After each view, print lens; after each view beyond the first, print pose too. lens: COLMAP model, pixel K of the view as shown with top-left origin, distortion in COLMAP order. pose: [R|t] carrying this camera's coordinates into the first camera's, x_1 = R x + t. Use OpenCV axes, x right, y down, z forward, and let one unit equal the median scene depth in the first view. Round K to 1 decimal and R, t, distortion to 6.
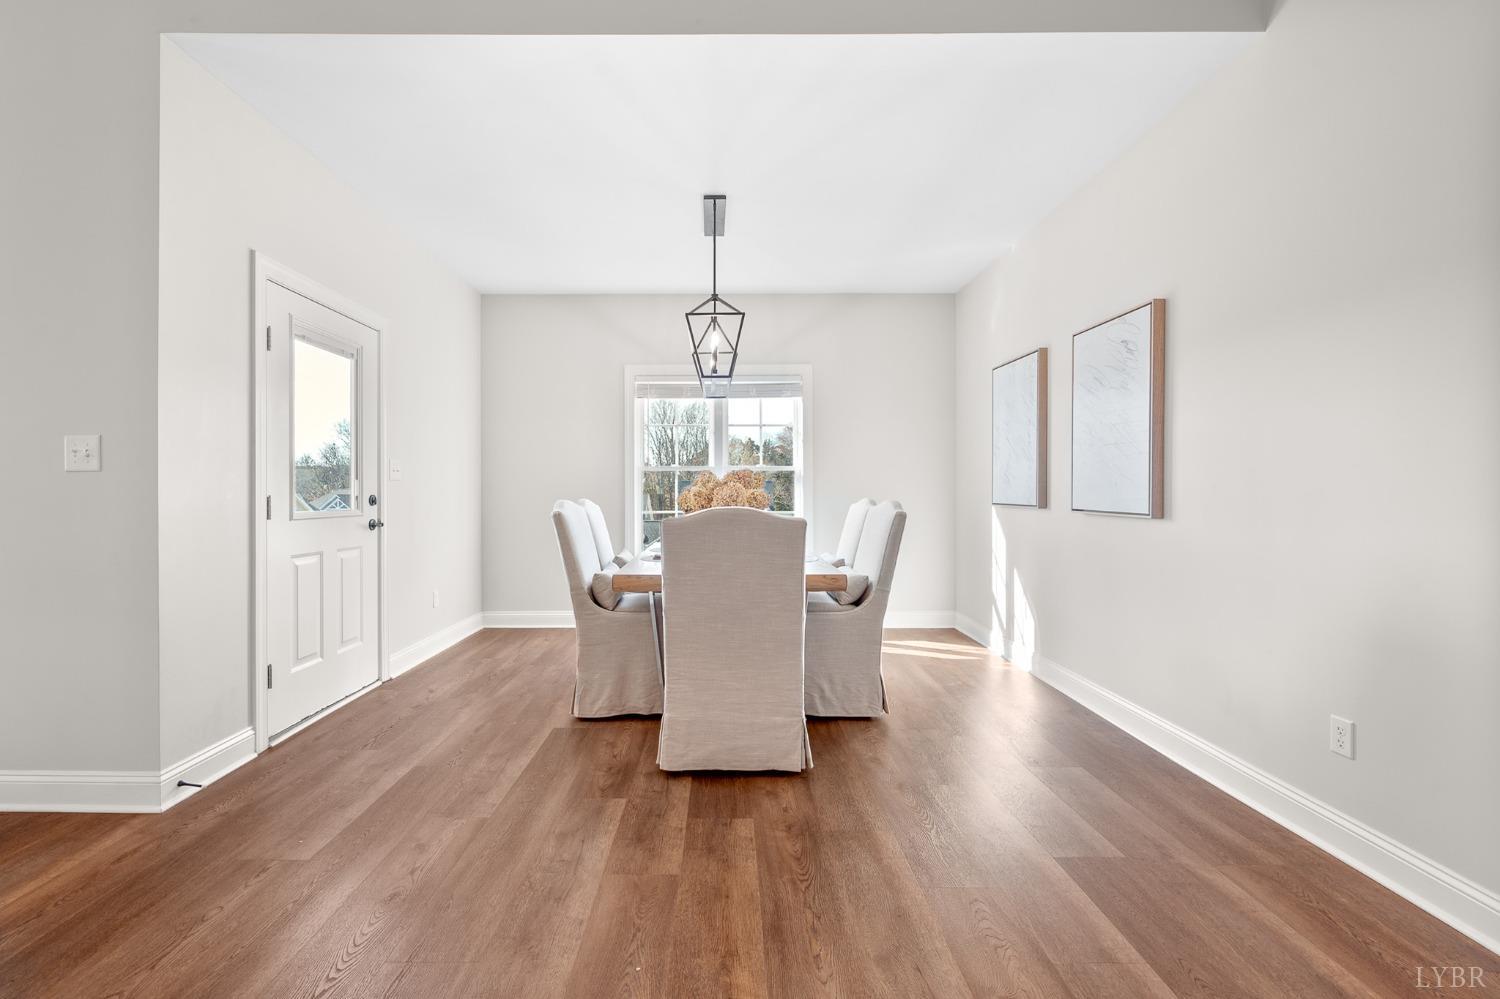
lens RADIAL K [[688.6, 0, 737.4], [0, 688.6, 497.4], [0, 0, 1]] dist [-0.000172, -0.000092]
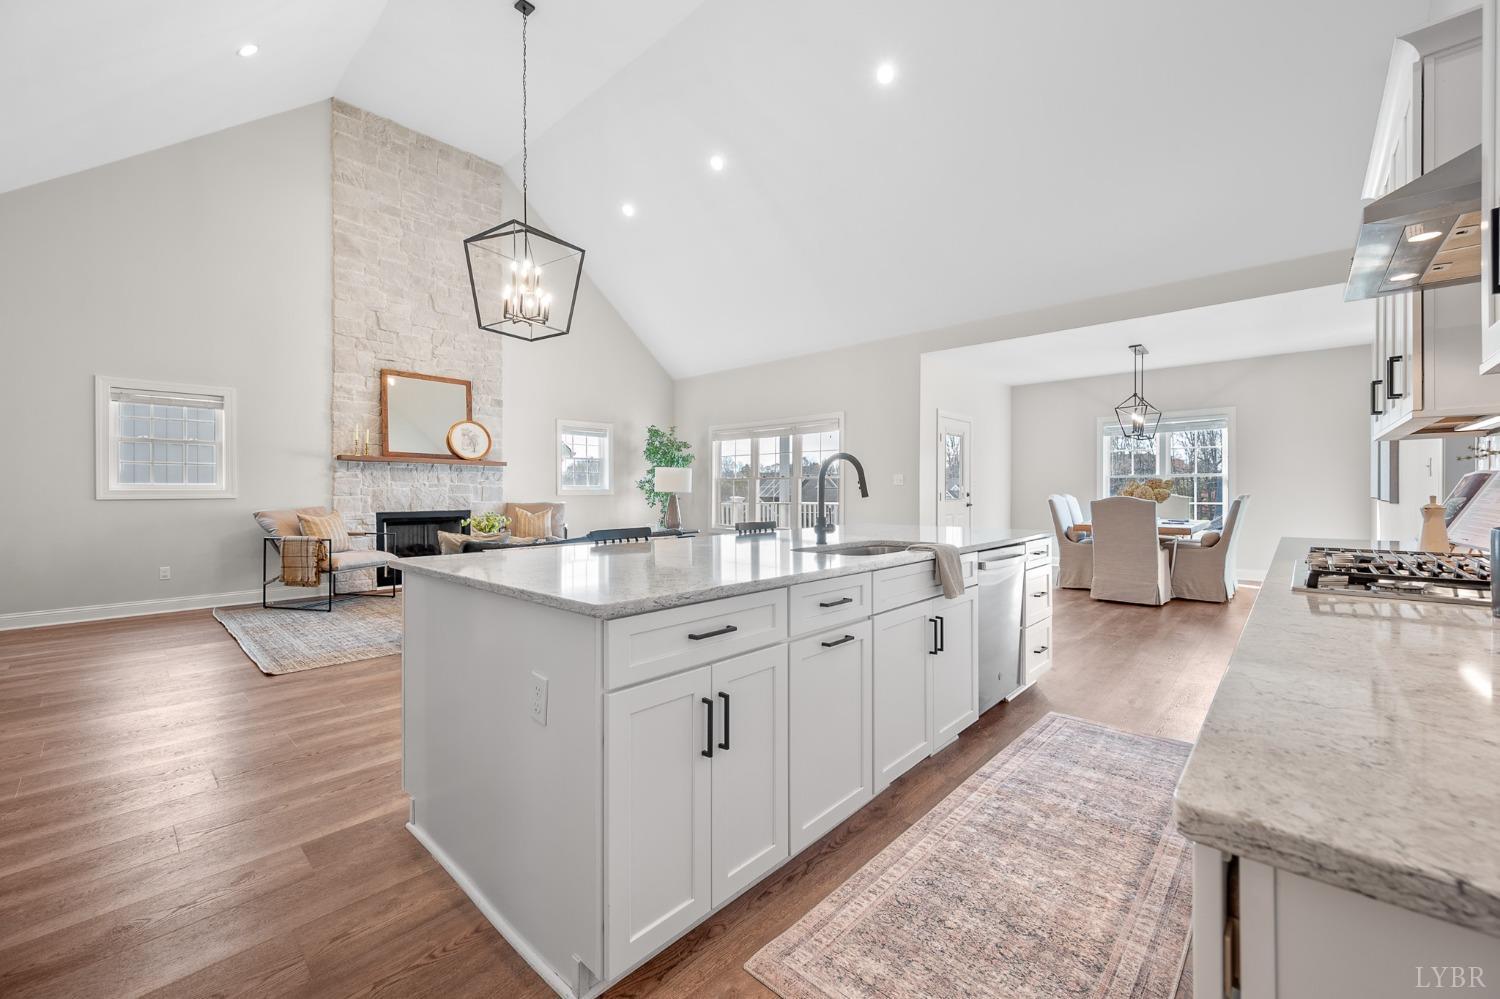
lens RADIAL K [[596.5, 0, 751.1], [0, 596.5, 491.0], [0, 0, 1]] dist [-0.001341, -0.000057]
pose [[0.736600, -0.001278, -0.676327, 0.355312], [-0.003369, 0.999979, -0.005560, 0.006710], [0.676320, 0.006374, 0.736580, -1.168977]]
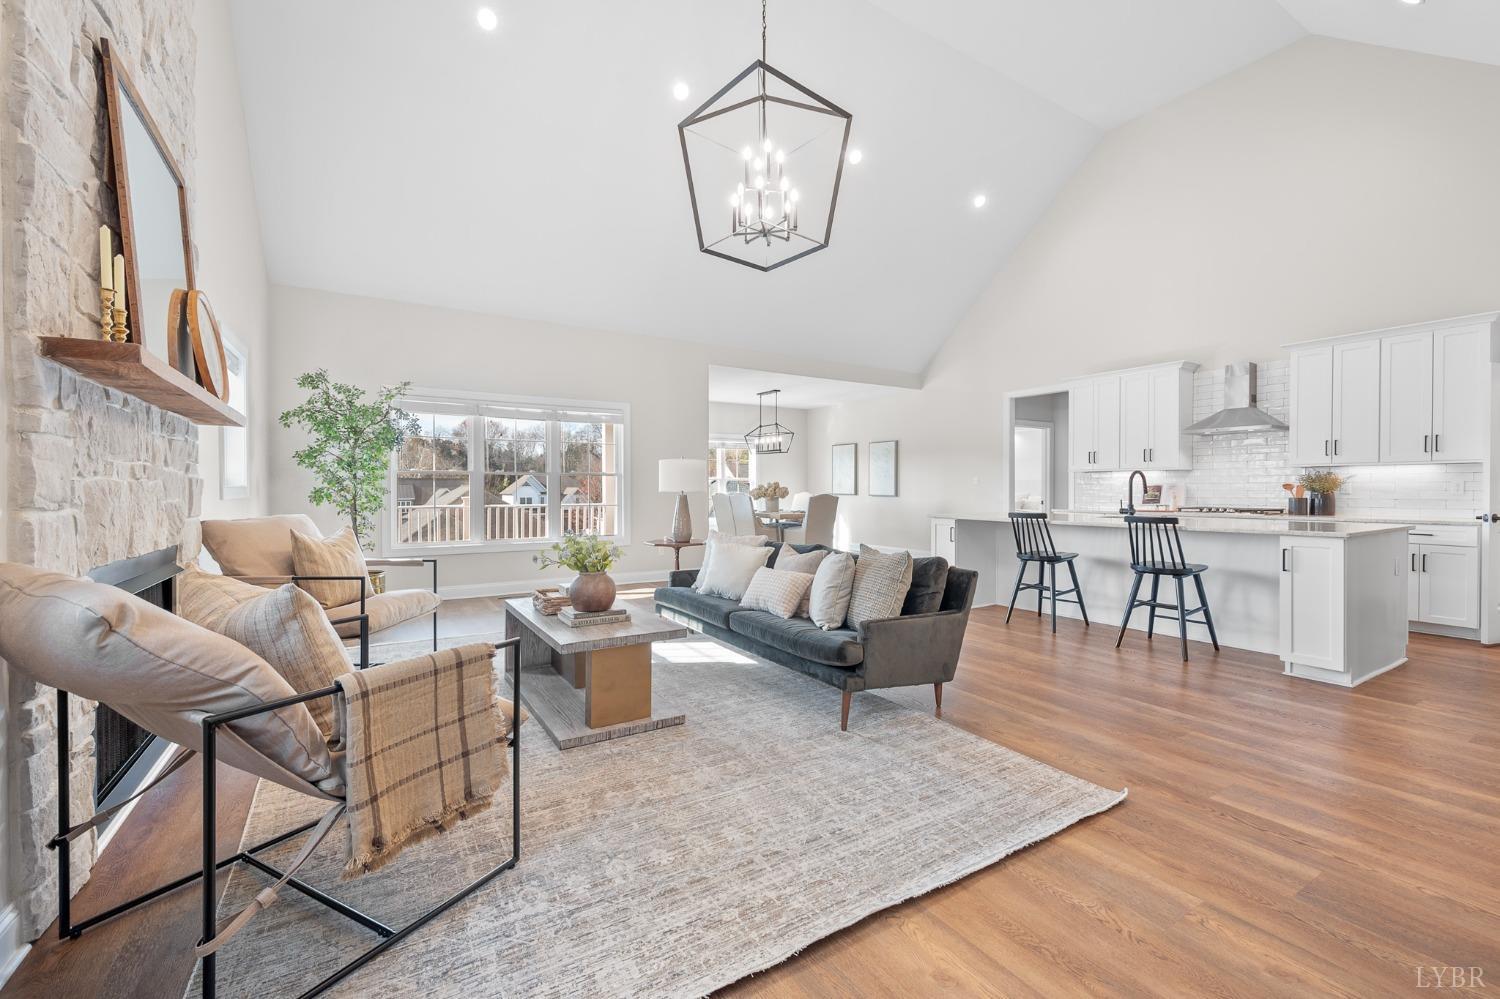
lens RADIAL K [[618.2, 0, 750.0], [0, 618.2, 499.5], [0, 0, 1]] dist [0.000627, -0.000071]
pose [[0.851919, -0.008467, 0.523606, -1.655556], [0.003653, 0.999941, 0.010226, 0.004522], [-0.523662, -0.006799, 0.851899, -1.315214]]
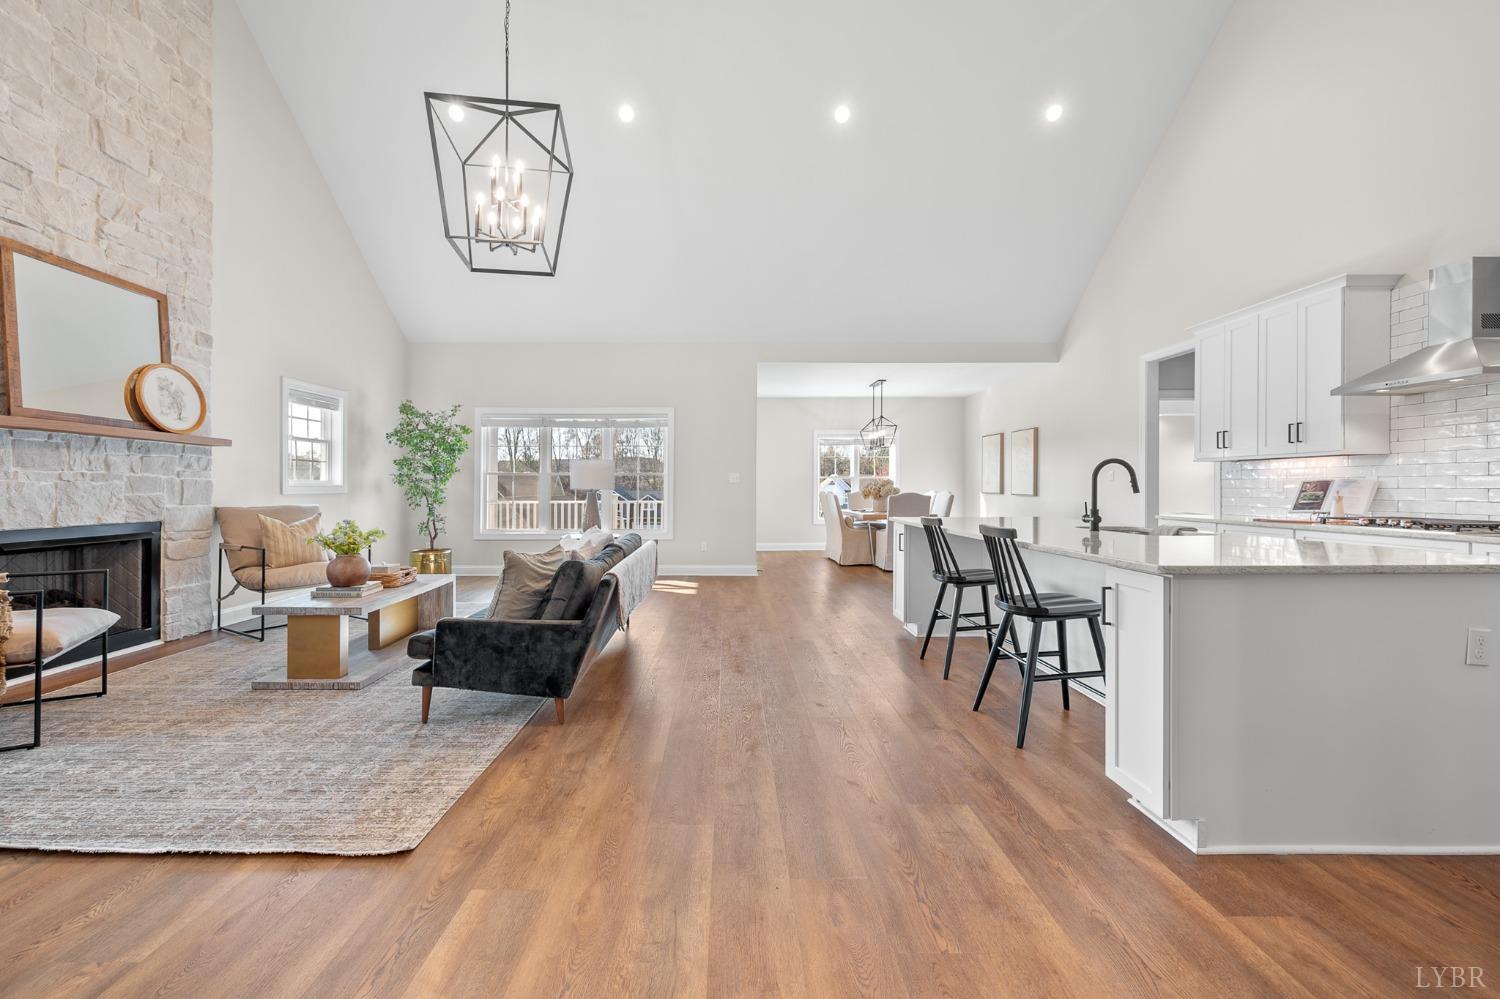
lens RADIAL K [[600.0, 0, 727.3], [0, 600.0, 486.2], [0, 0, 1]] dist [-0.000737, 0.000200]
pose [[1.000000, 0.000021, -0.000040, -0.694148], [-0.000021, 0.999945, -0.010523, 0.008403], [0.000040, 0.010523, 0.999945, -1.501278]]
